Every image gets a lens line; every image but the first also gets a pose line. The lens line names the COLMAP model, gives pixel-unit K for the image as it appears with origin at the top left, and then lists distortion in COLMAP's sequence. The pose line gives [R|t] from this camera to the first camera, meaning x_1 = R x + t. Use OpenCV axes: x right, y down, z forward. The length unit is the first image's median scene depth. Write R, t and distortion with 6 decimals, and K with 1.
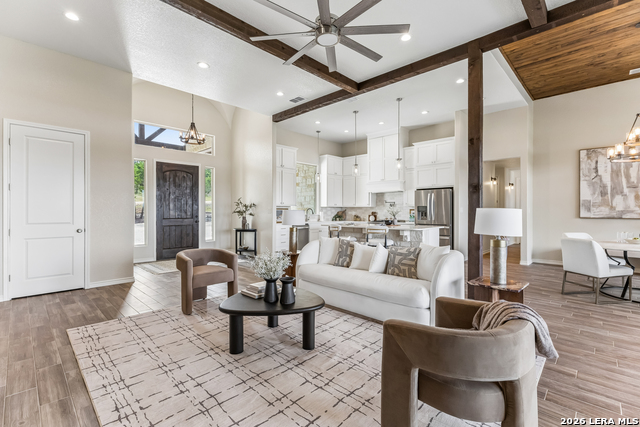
lens RADIAL K [[292.4, 0, 318.1], [0, 292.4, 211.0], [0, 0, 1]] dist [0.003823, -0.001026]
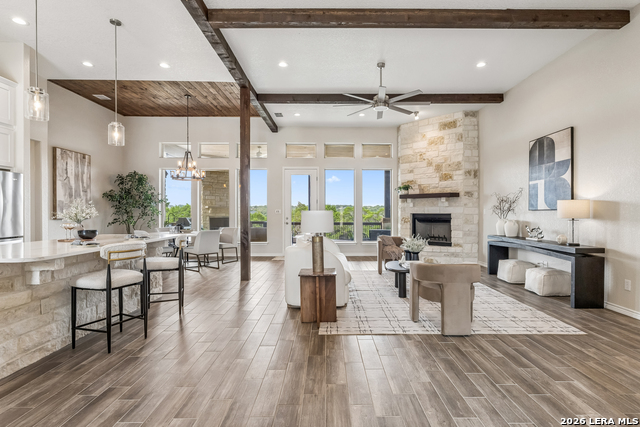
lens RADIAL K [[335.0, 0, 333.6], [0, 335.0, 214.1], [0, 0, 1]] dist [0.000068, 0.000394]
pose [[-0.713763, -0.003944, 0.700376, -0.498075], [0.000126, 0.999983, 0.005760, 0.000303], [-0.700387, 0.004199, -0.713751, 1.146758]]
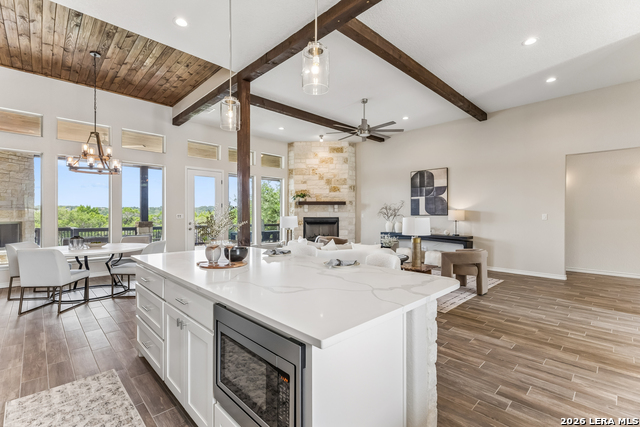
lens RADIAL K [[292.4, 0, 324.4], [0, 292.4, 215.4], [0, 0, 1]] dist [0.003823, -0.001026]
pose [[-0.999876, -0.000260, 0.015763, 0.125551], [-0.000196, 0.999992, 0.004043, -0.009237], [-0.015764, 0.004039, -0.999868, 1.390760]]
